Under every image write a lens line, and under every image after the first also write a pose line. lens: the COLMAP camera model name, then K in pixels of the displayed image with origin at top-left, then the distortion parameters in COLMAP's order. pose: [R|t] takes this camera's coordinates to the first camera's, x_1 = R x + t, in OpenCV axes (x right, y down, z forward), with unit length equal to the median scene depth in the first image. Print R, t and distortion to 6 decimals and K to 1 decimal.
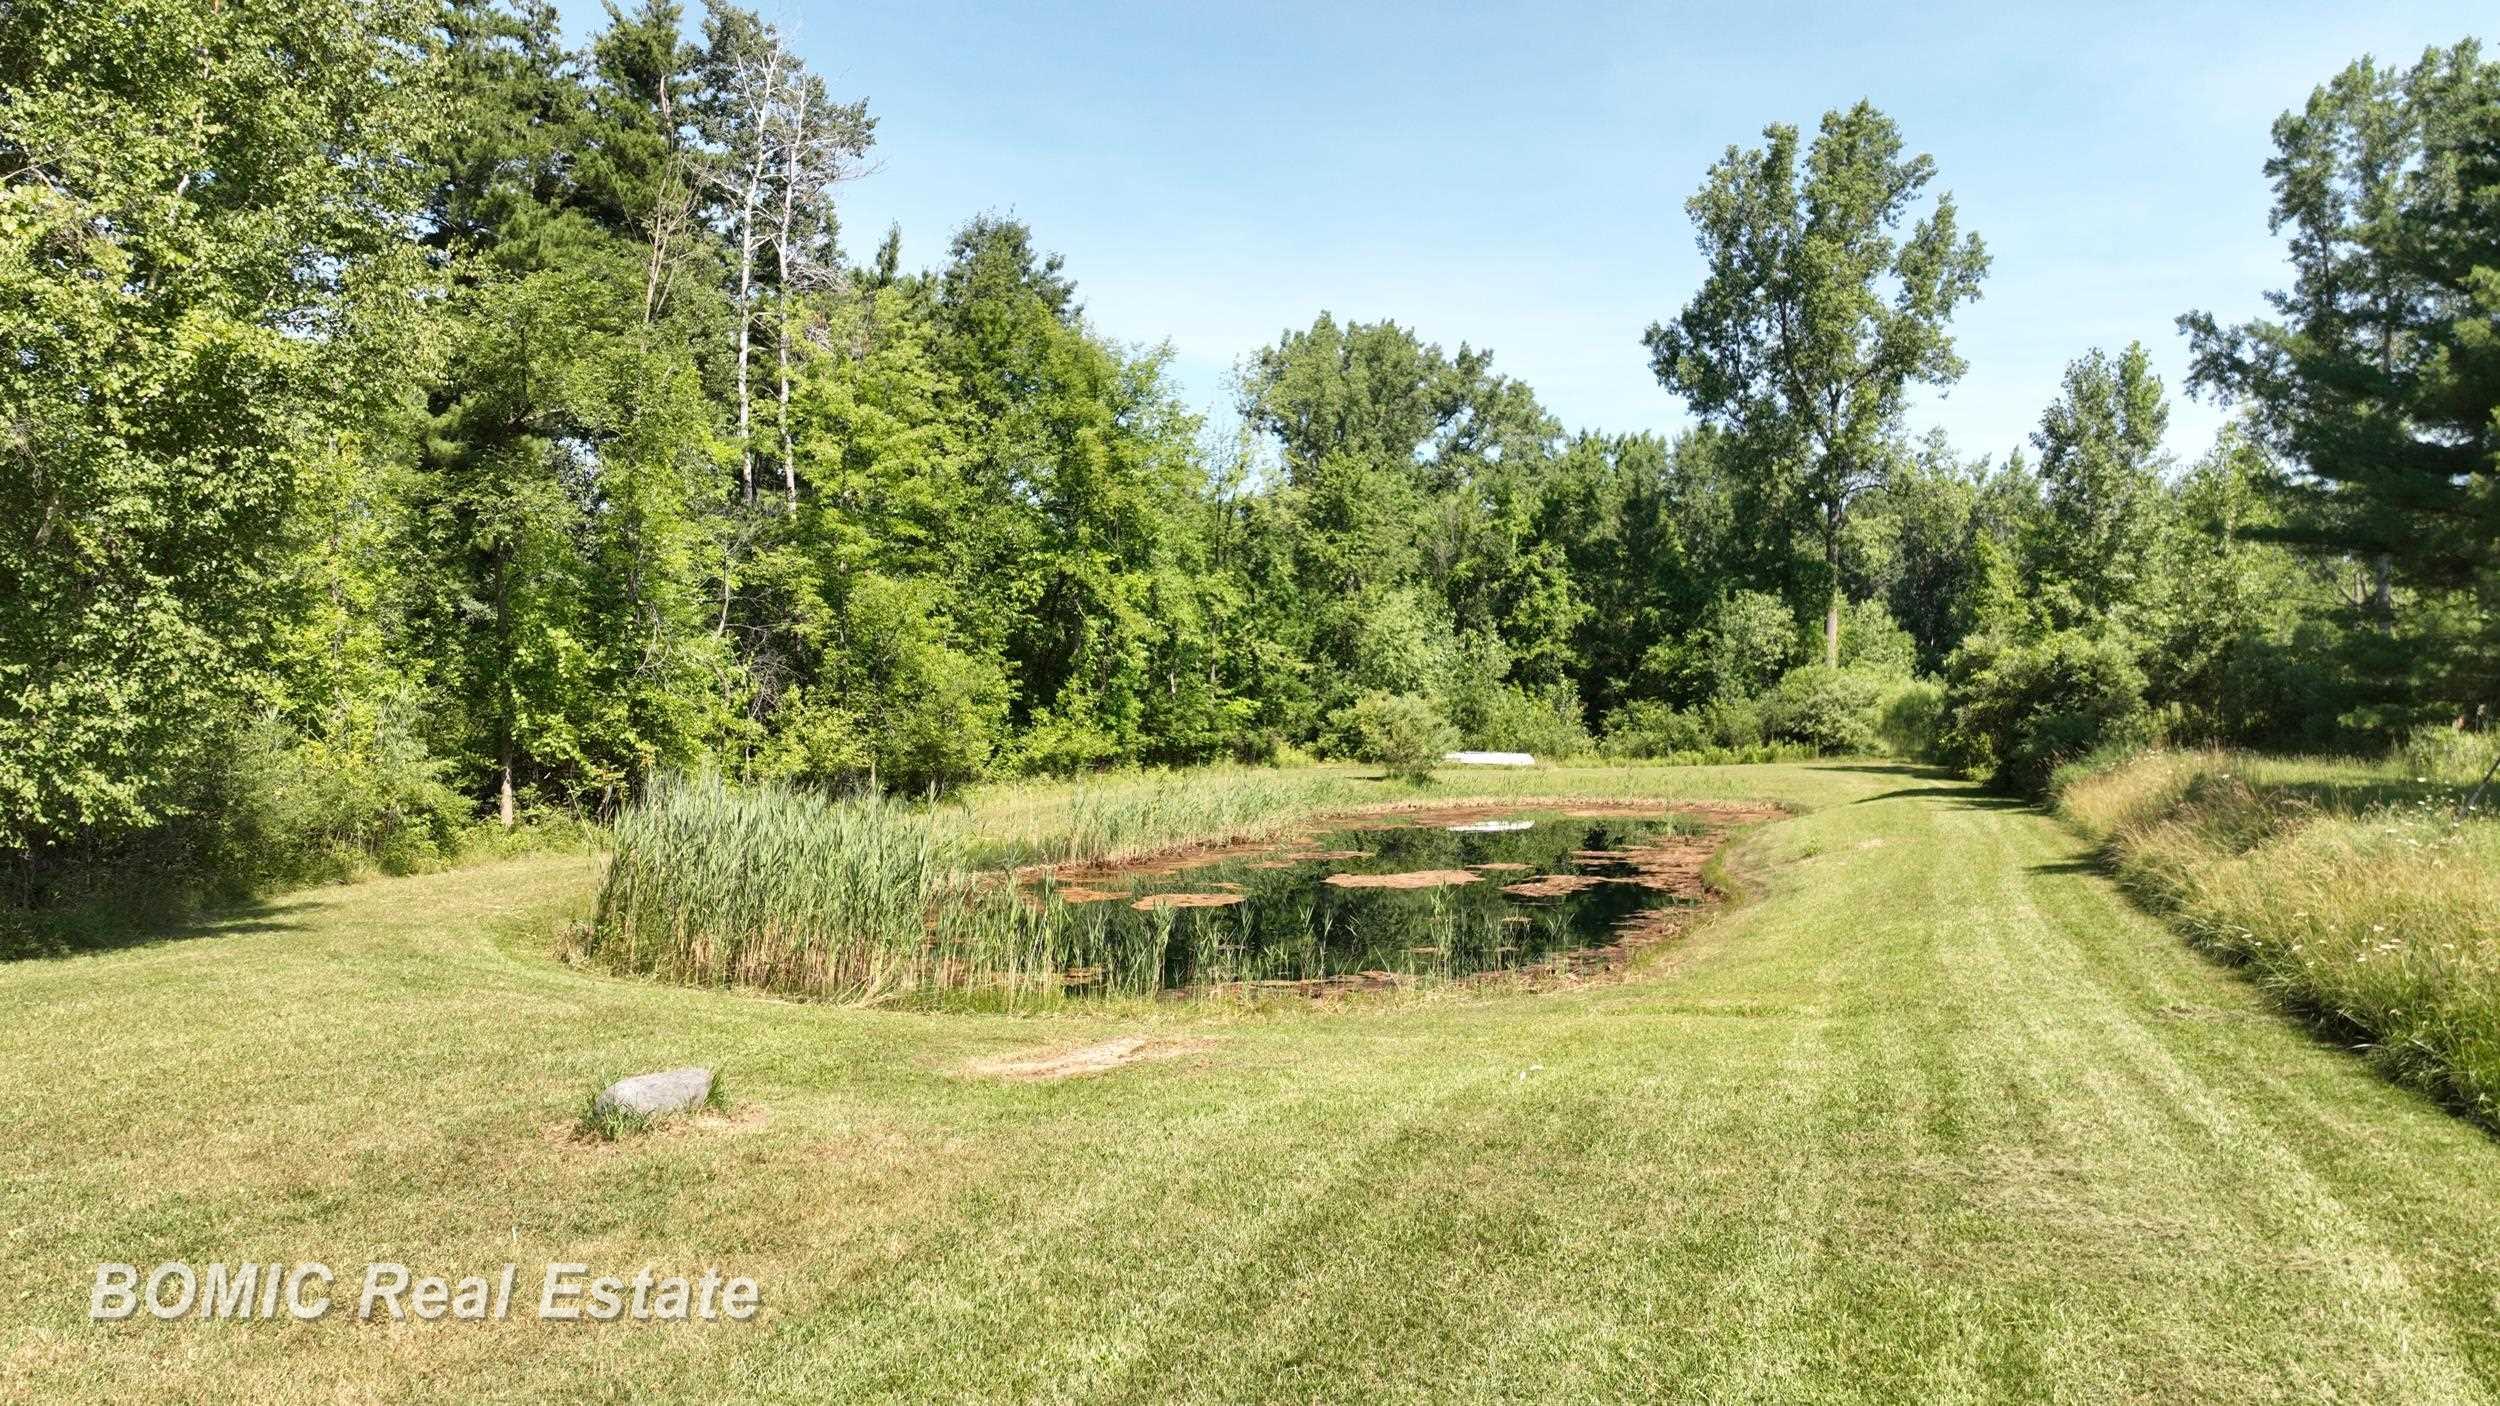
lens RADIAL K [[1759.2, 0, 1250.0], [0, 1759.2, 703.0], [0, 0, 1]] dist [0.000228, 0.018032]
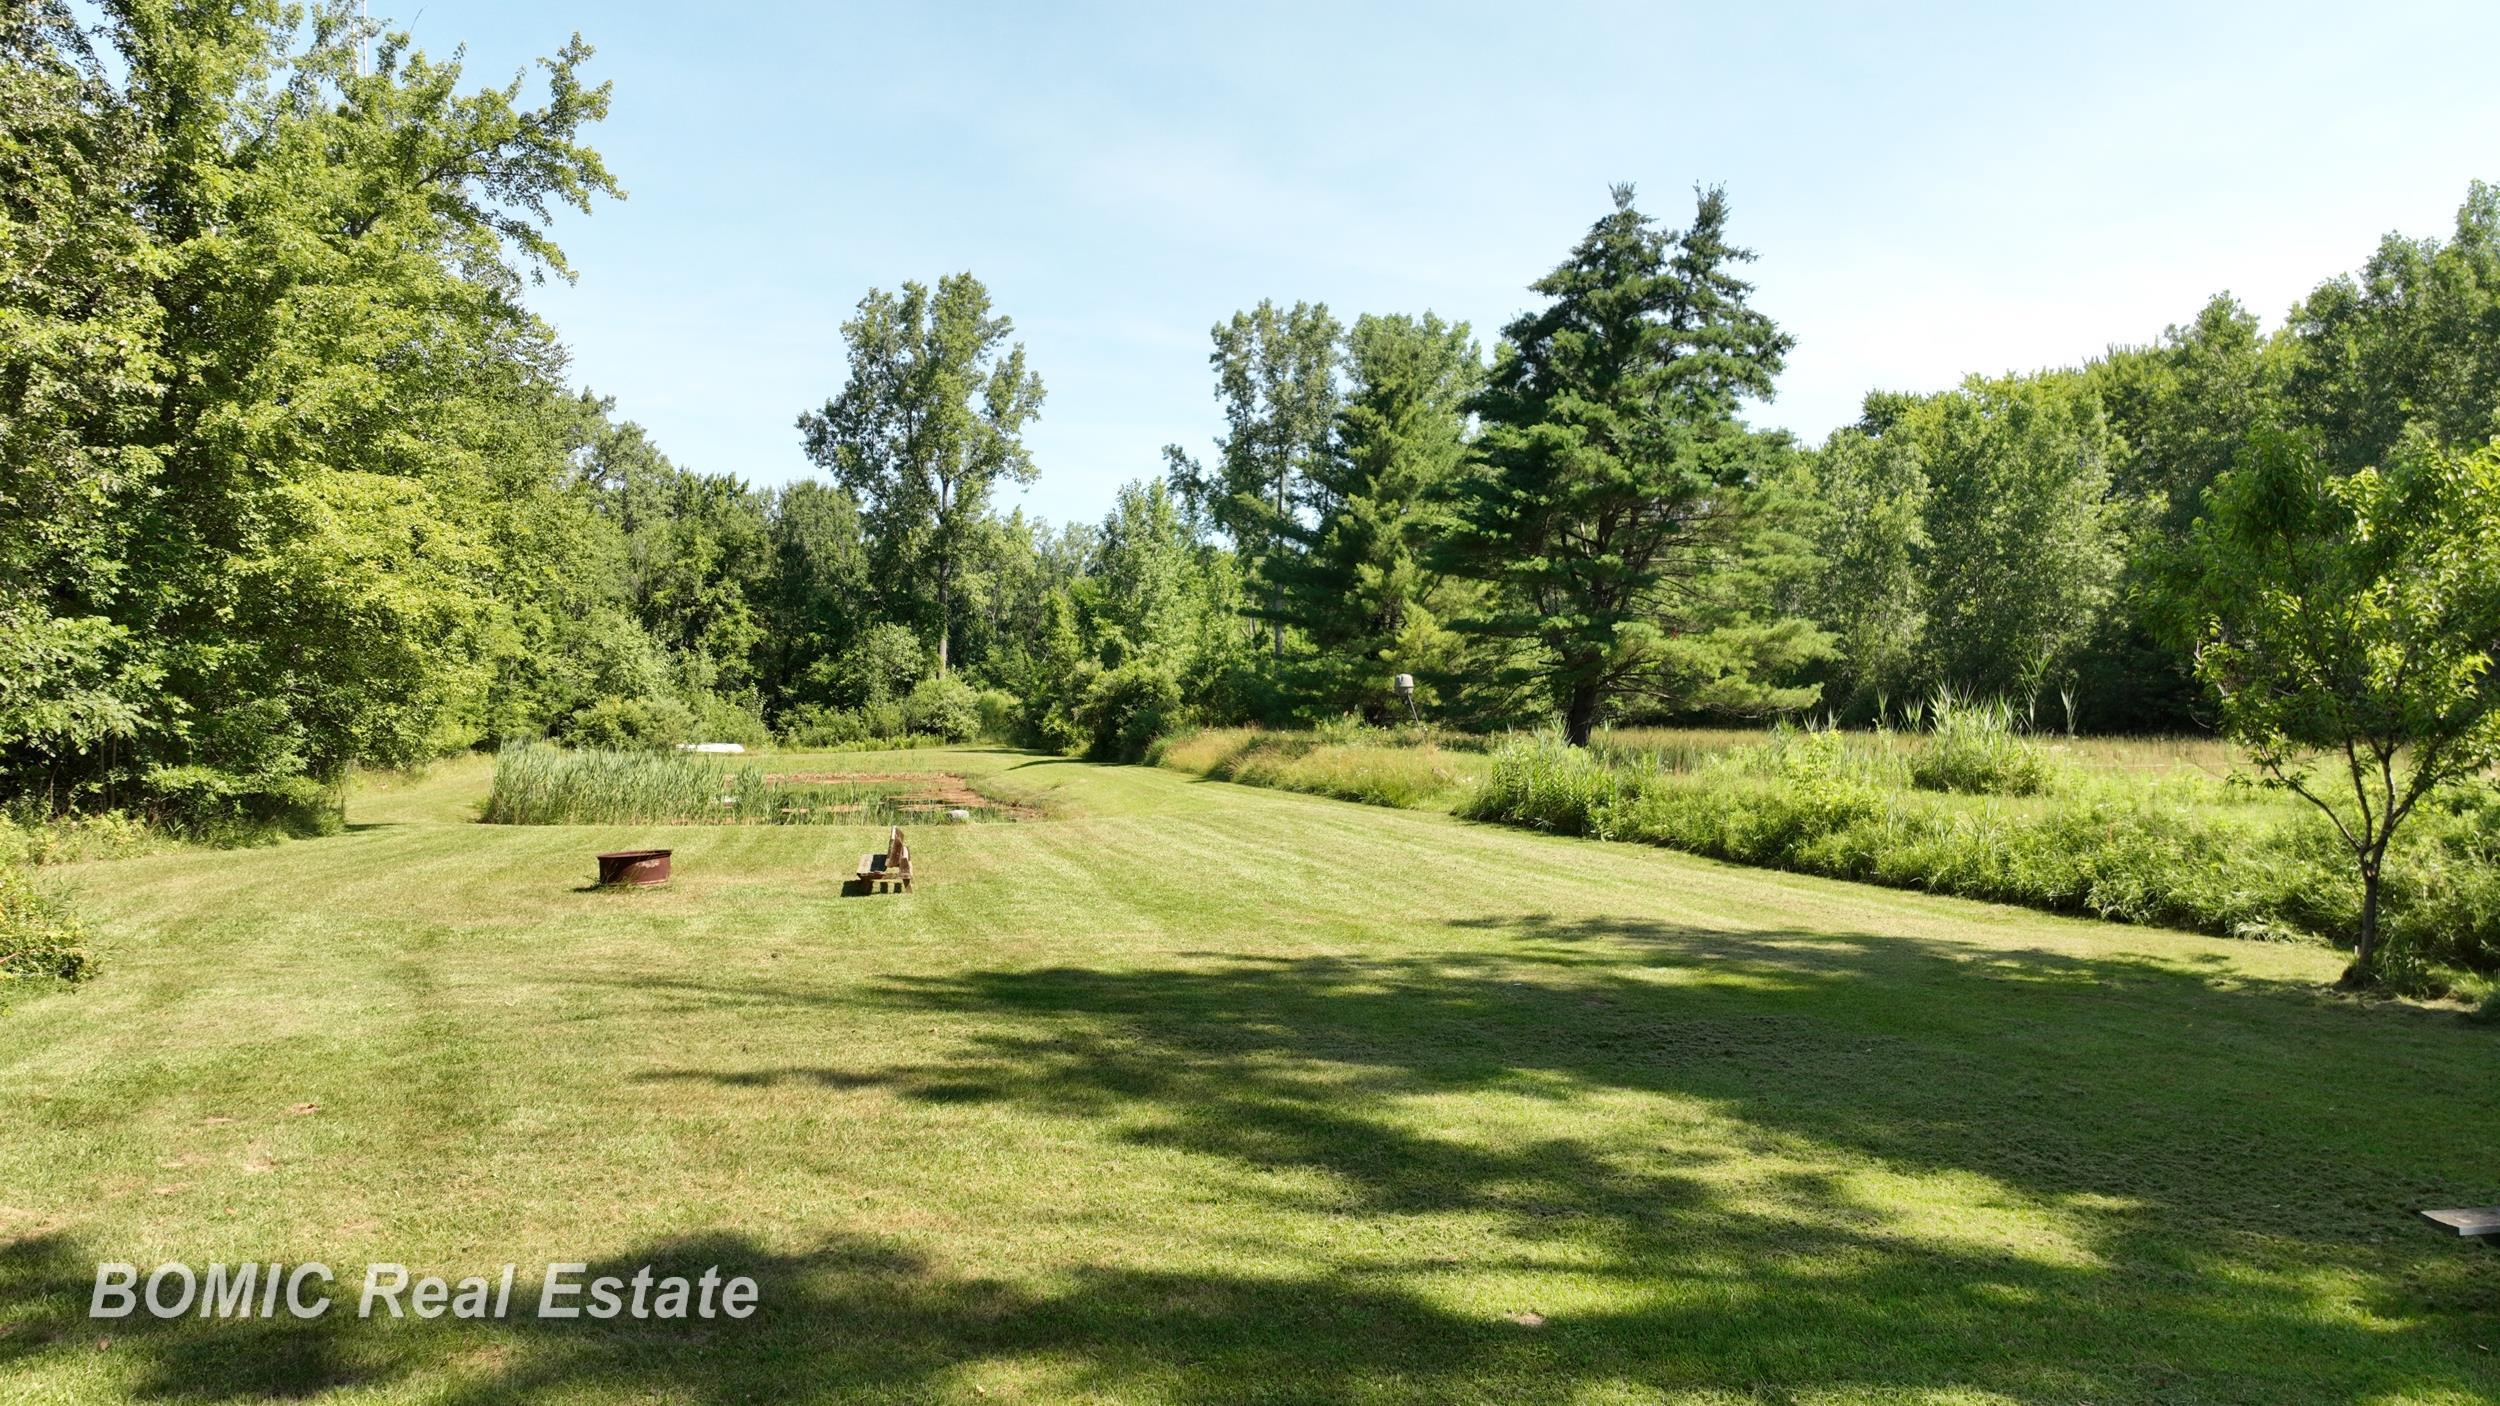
lens RADIAL K [[1759.2, 0, 1250.0], [0, 1759.2, 703.0], [0, 0, 1]] dist [0.000228, 0.018032]
pose [[0.833695, 0.002768, 0.552218, -0.233146], [-0.000722, 0.999992, -0.003922, 0.003017], [-0.552224, 0.002871, 0.833691, -0.281353]]
